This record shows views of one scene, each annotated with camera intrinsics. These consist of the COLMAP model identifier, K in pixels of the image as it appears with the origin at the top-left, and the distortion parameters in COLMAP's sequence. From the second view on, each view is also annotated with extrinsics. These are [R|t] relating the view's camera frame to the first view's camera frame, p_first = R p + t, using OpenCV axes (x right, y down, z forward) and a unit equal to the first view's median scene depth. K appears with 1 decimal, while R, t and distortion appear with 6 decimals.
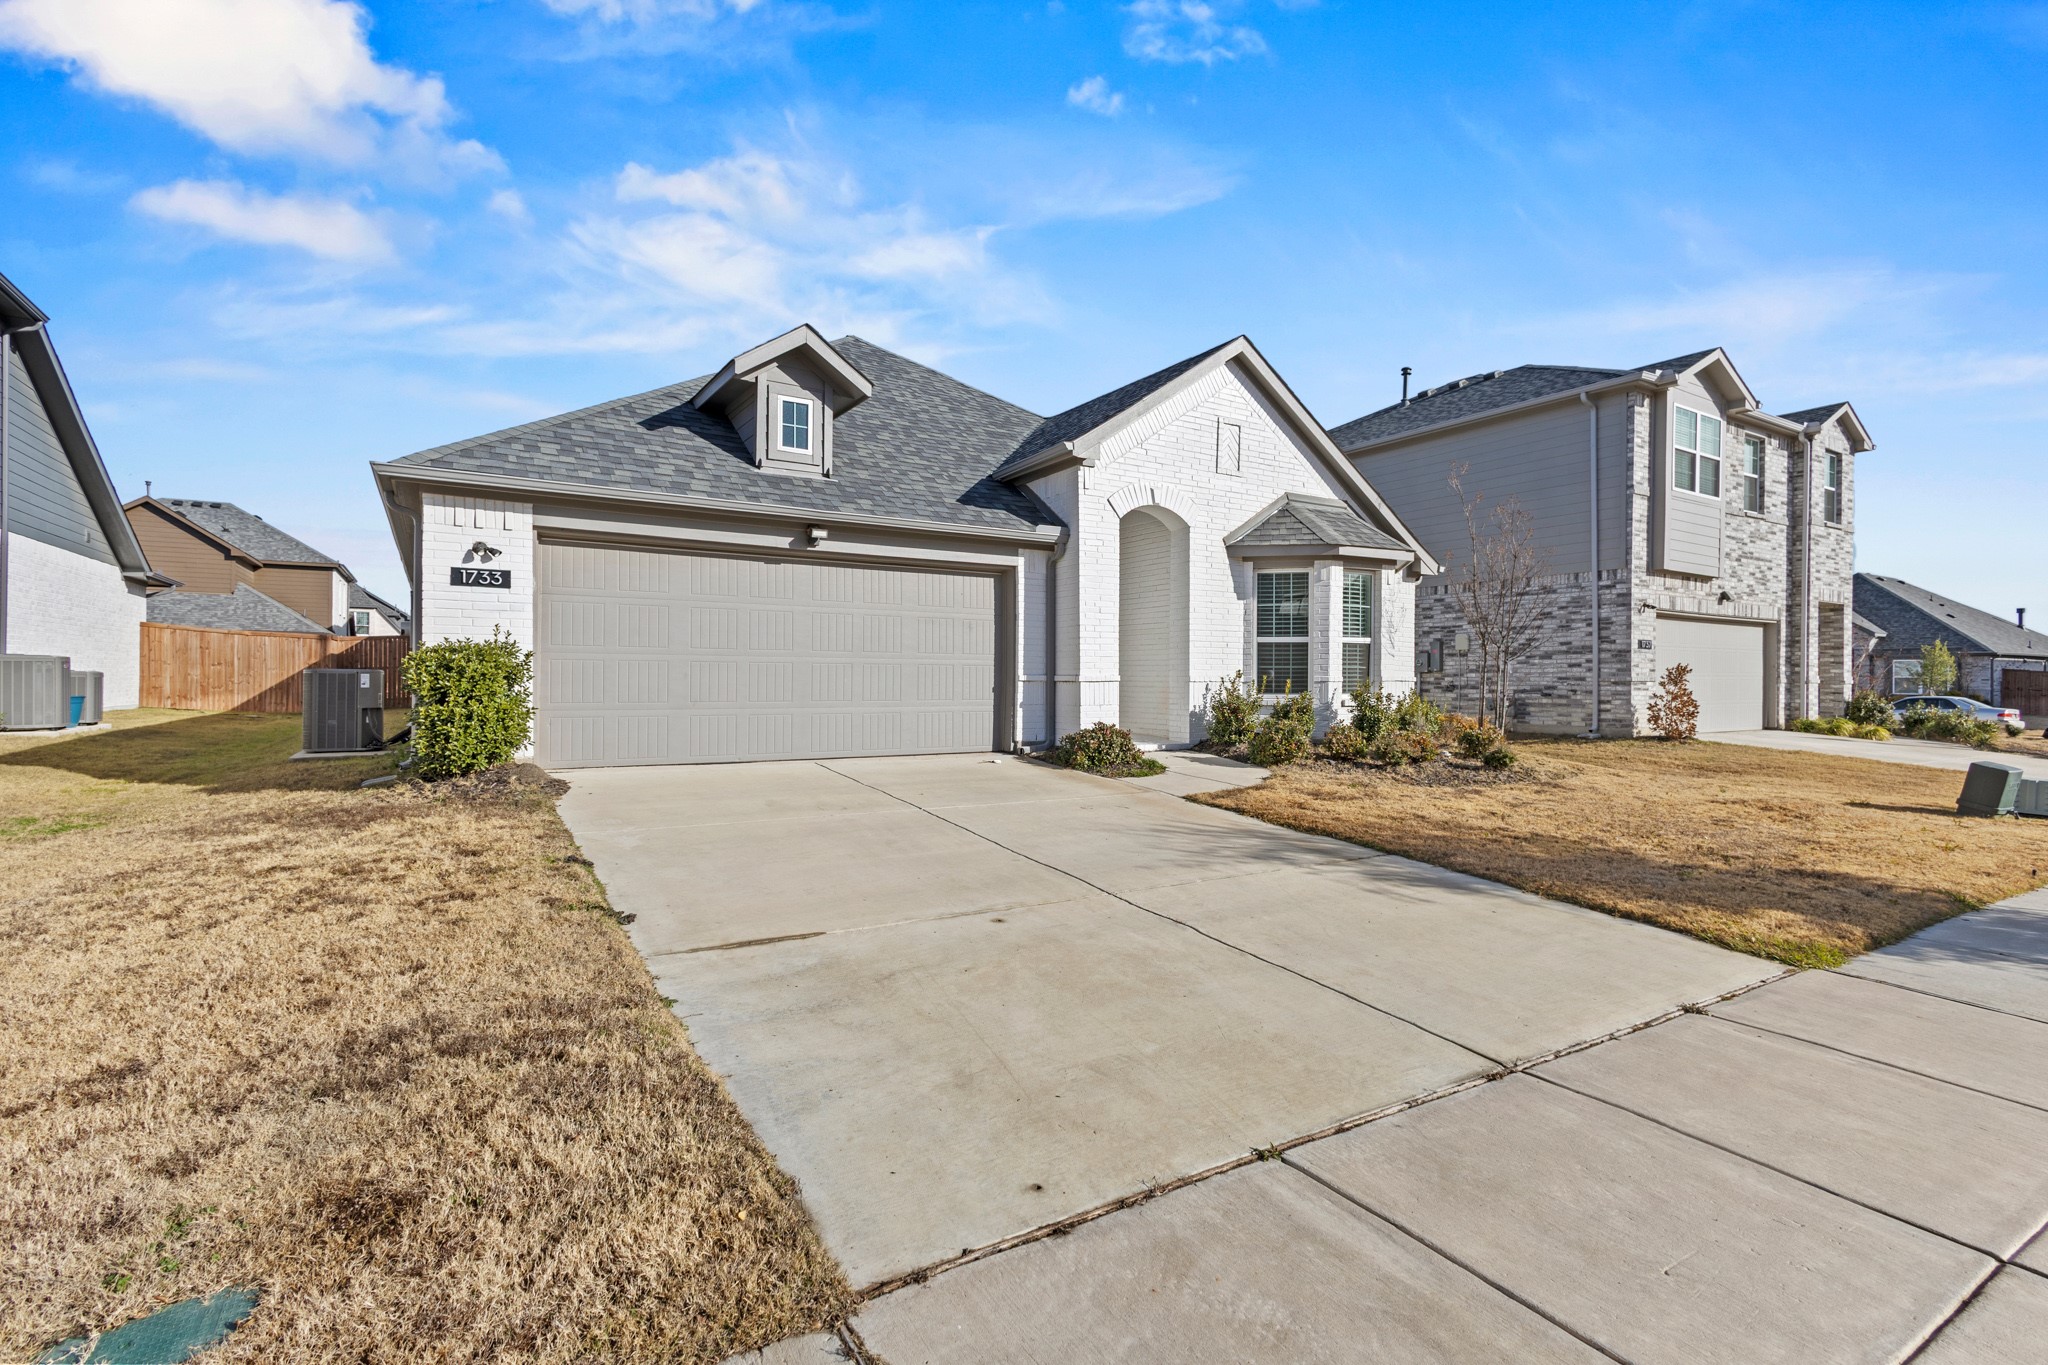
lens RADIAL K [[953.5, 0, 1024.8], [0, 953.5, 680.3], [0, 0, 1]] dist [0.008439, -0.003423]
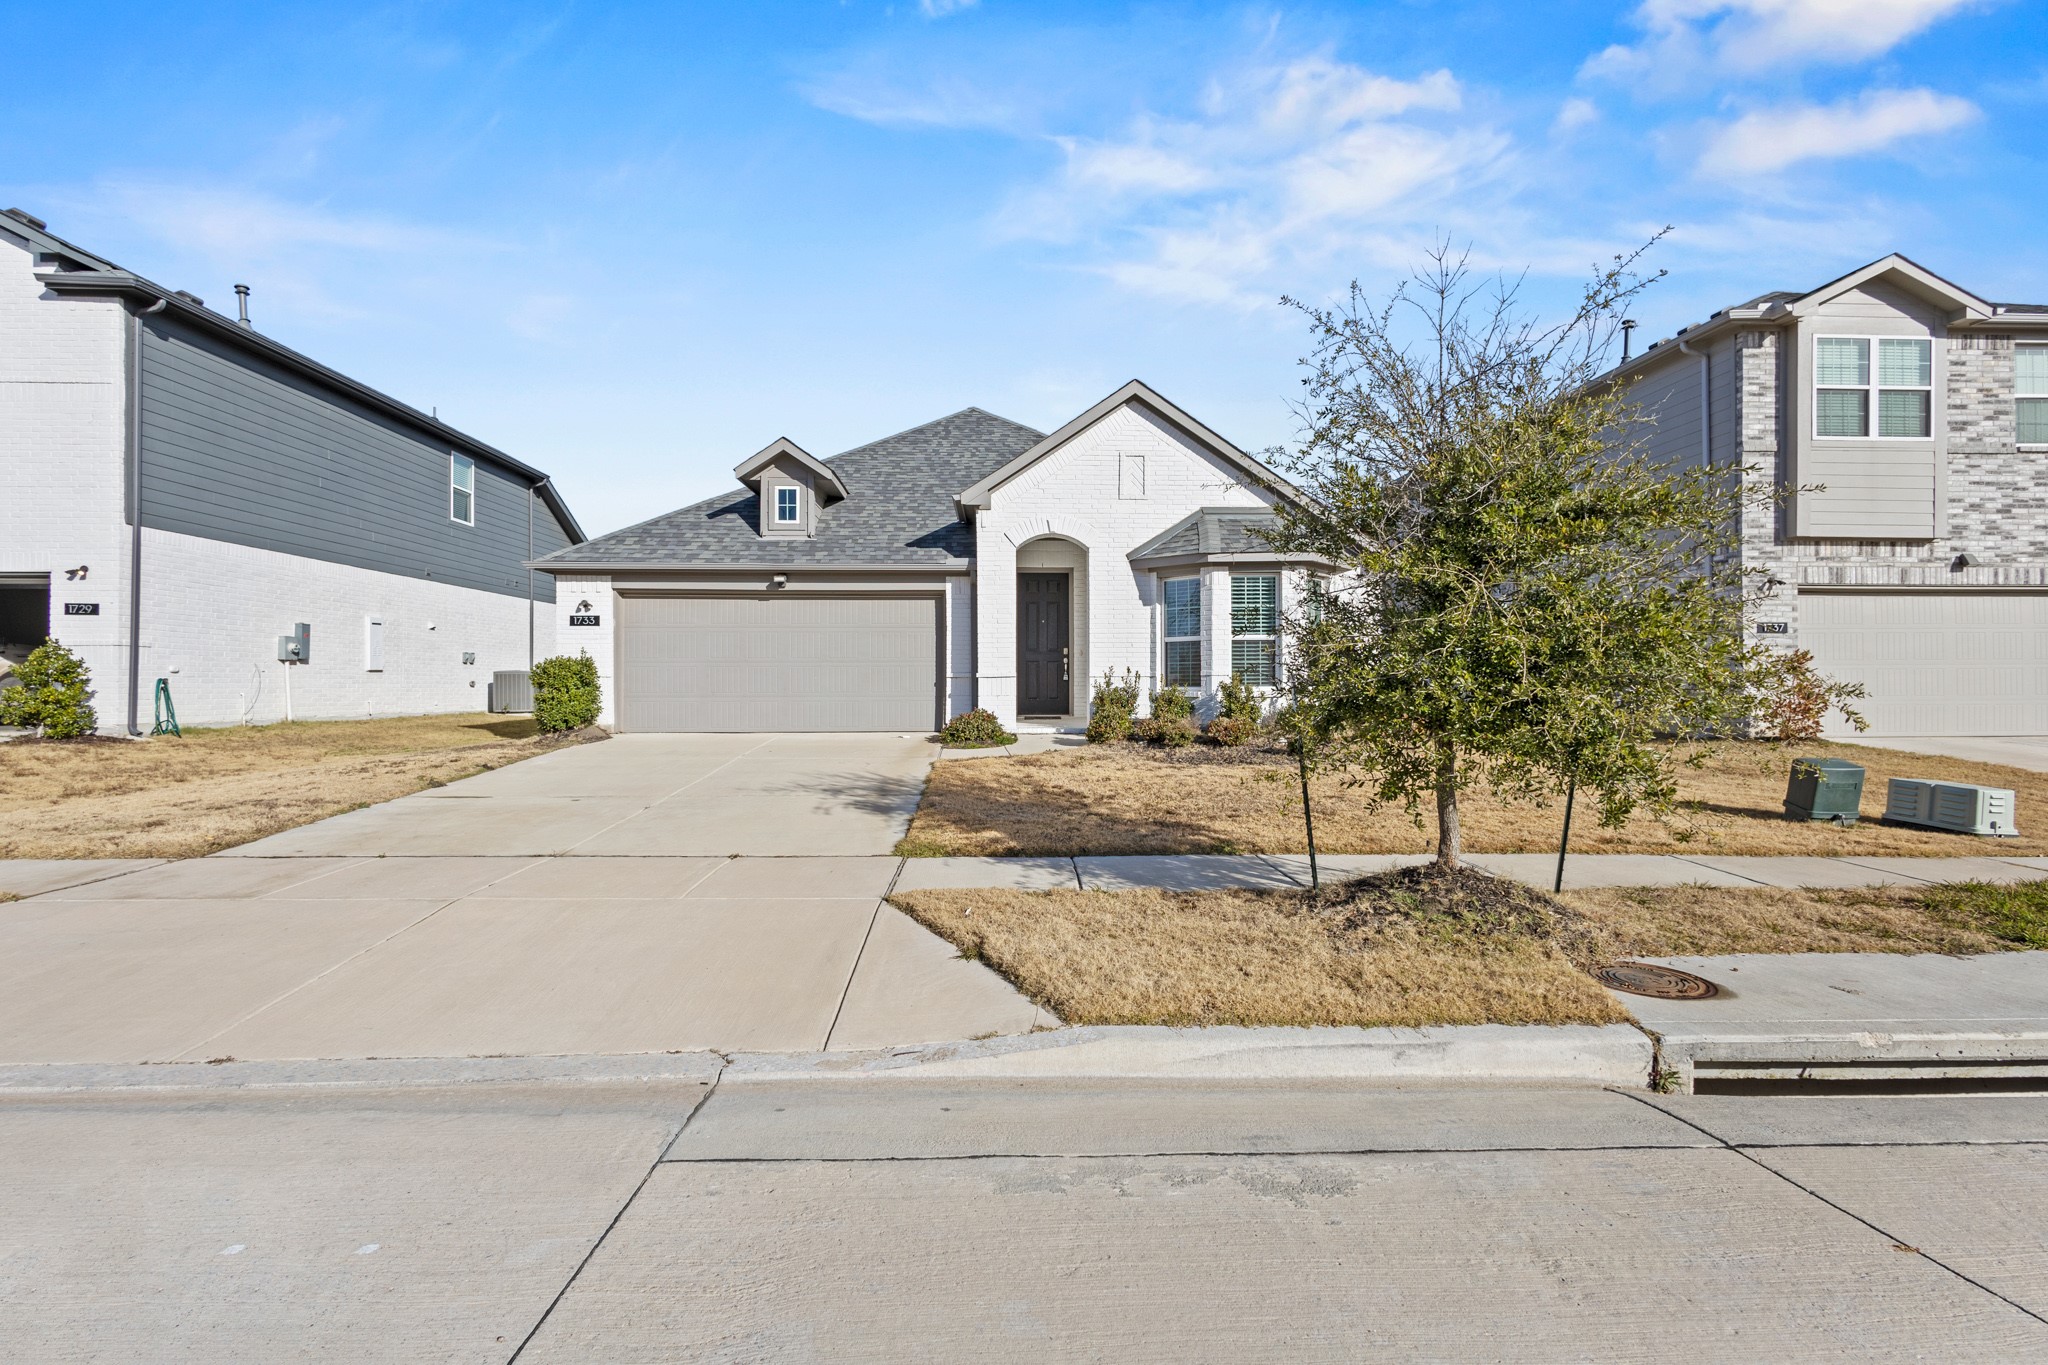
lens RADIAL K [[953.5, 0, 1027.8], [0, 953.5, 682.6], [0, 0, 1]] dist [0.008439, -0.003423]
pose [[0.866619, -0.009237, -0.498885, 0.735927], [0.006938, 0.999955, -0.006463, 0.016566], [0.498922, 0.002140, 0.866644, -0.078789]]
